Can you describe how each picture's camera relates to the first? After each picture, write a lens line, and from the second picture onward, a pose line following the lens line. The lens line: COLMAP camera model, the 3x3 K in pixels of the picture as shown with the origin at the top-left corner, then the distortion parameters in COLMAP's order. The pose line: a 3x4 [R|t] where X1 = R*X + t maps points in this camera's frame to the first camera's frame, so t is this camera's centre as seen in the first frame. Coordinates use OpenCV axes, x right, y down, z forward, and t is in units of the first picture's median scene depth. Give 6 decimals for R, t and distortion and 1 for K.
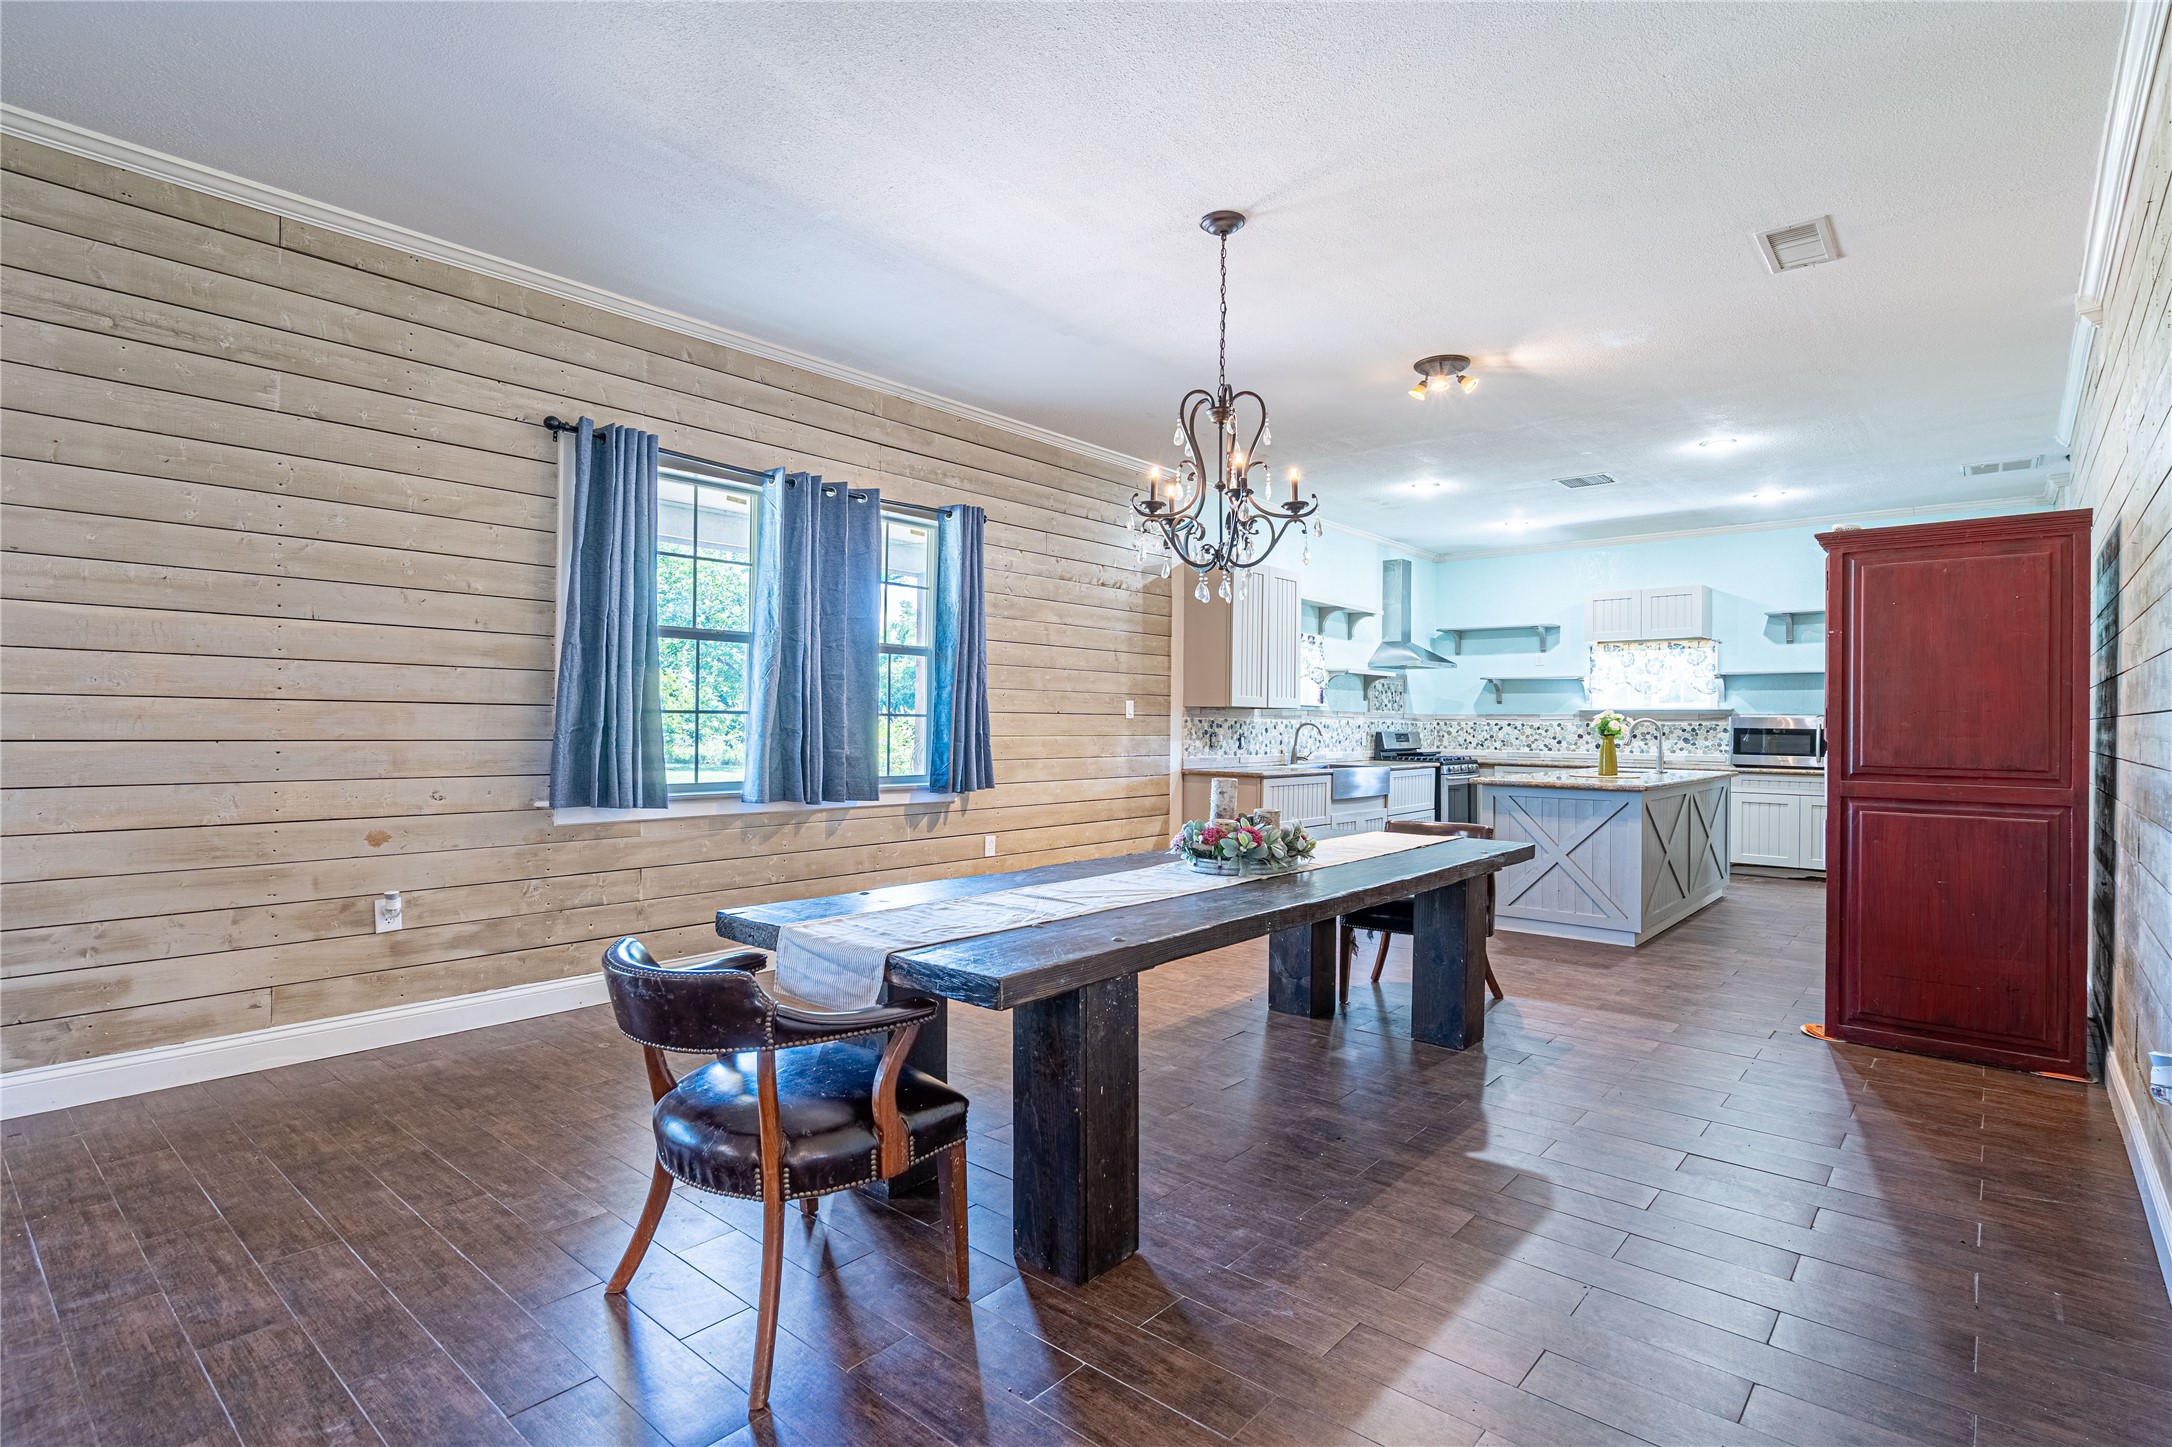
lens RADIAL K [[1049.4, 0, 1091.3], [0, 1049.4, 721.7], [0, 0, 1]] dist [-0.002141, 0.000310]
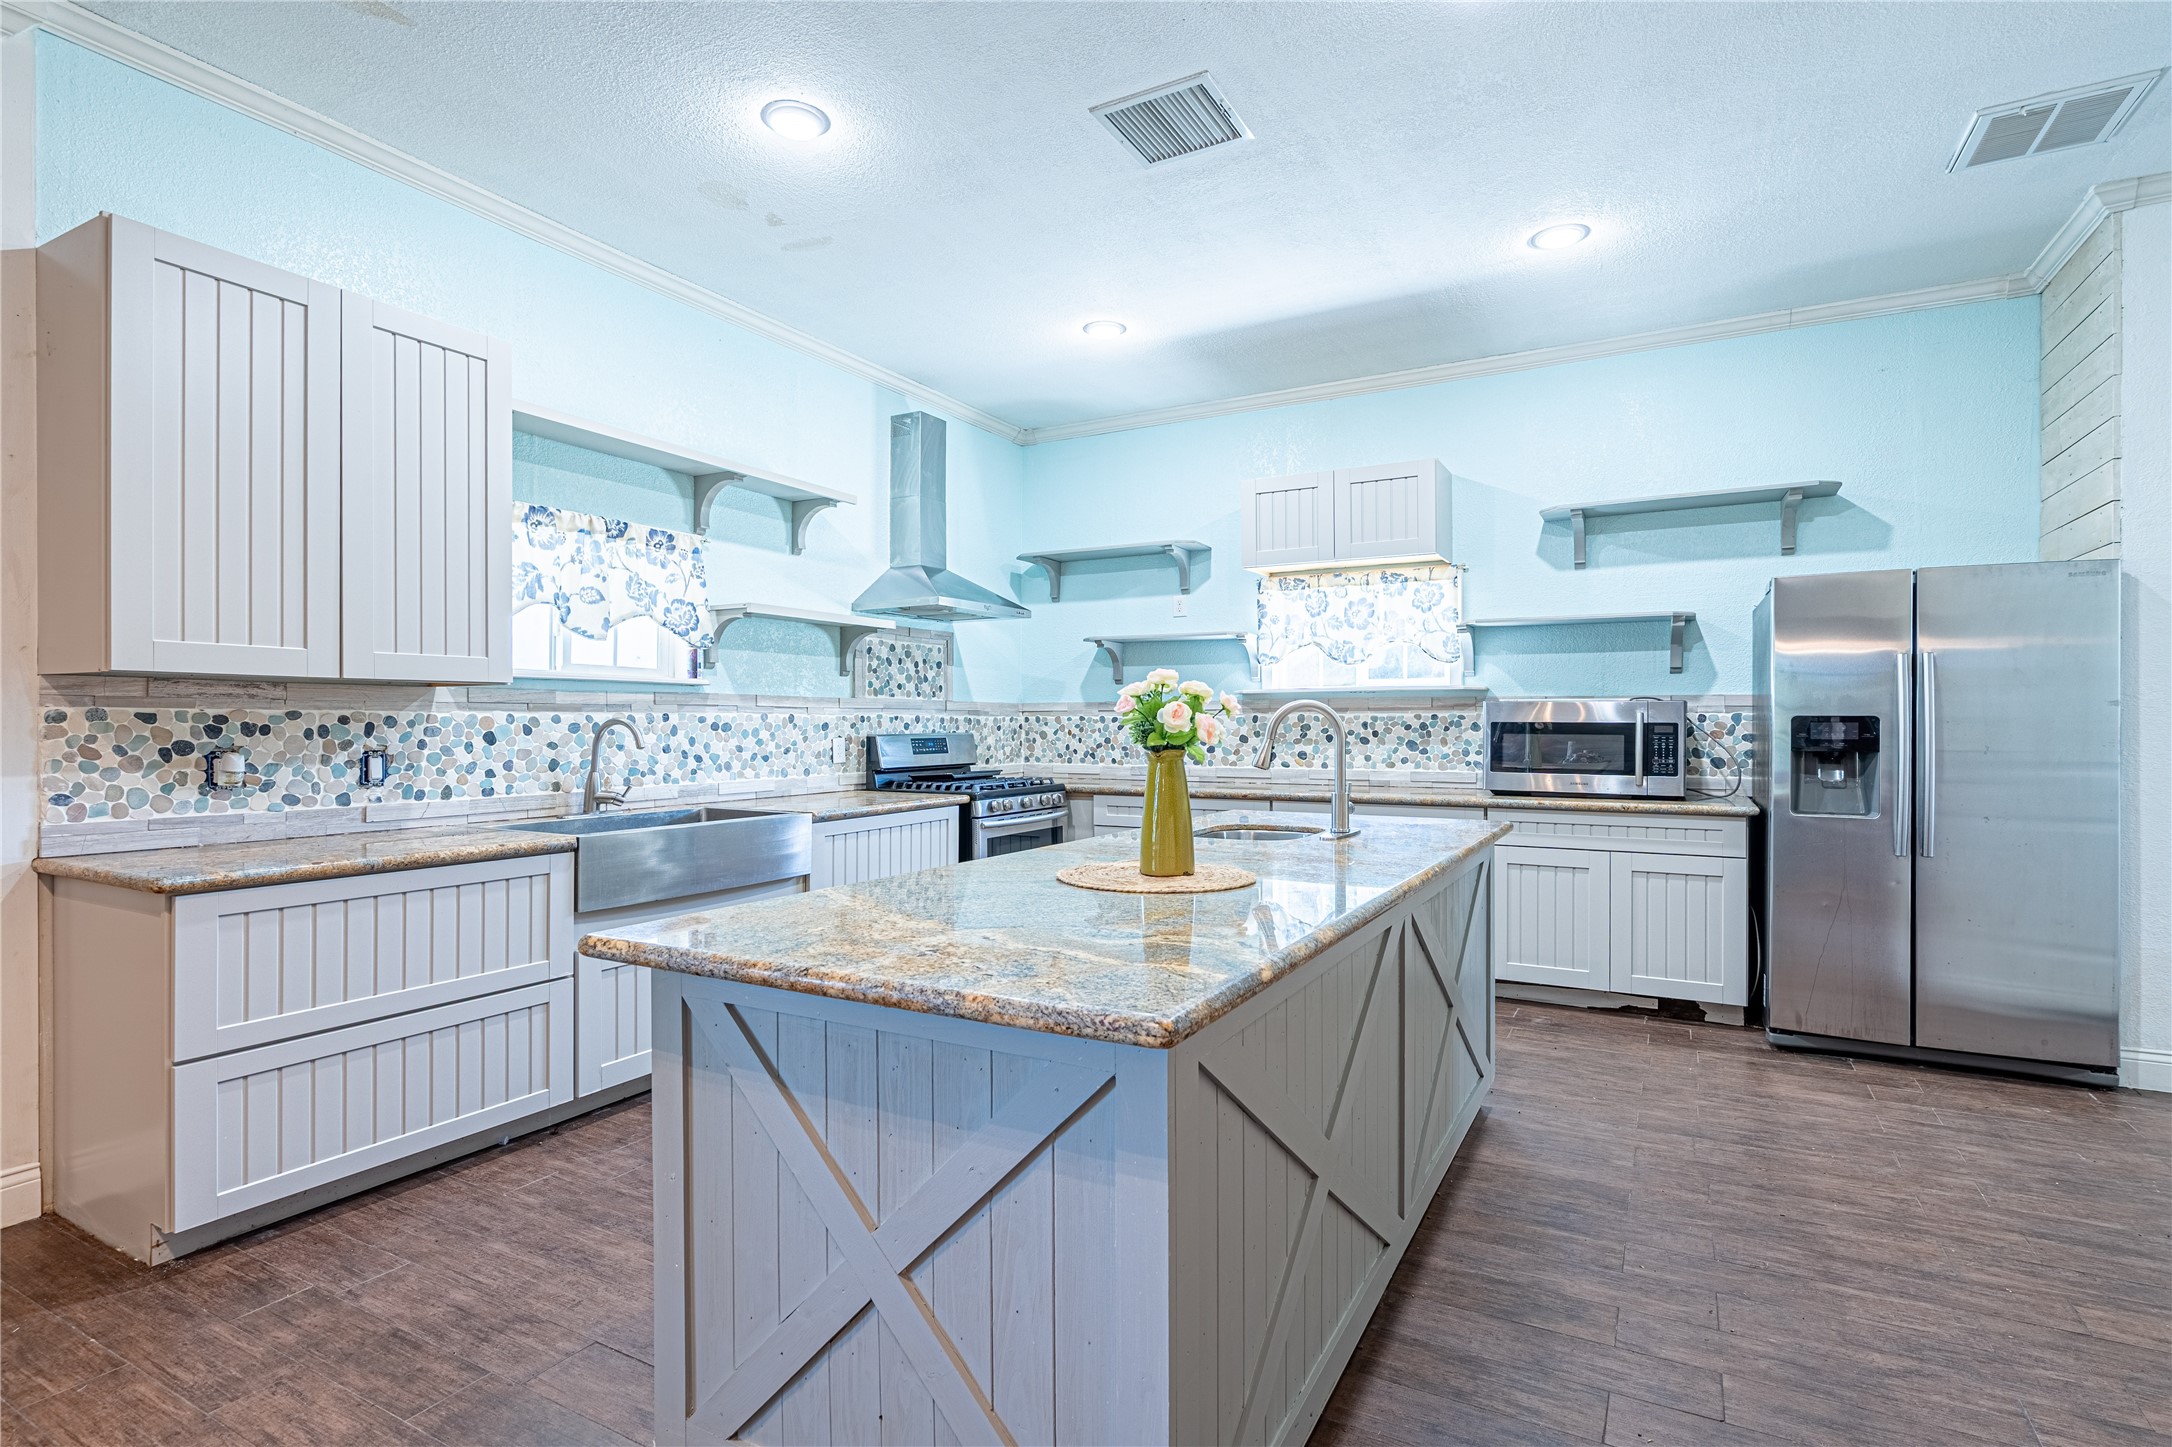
lens RADIAL K [[1049.4, 0, 1089.3], [0, 1049.4, 717.8], [0, 0, 1]] dist [-0.002141, 0.000310]
pose [[0.979375, -0.008225, 0.201883, 0.282132], [0.008487, 0.999964, -0.000435, 0.002027], [-0.201872, 0.002140, 0.979410, 0.479865]]
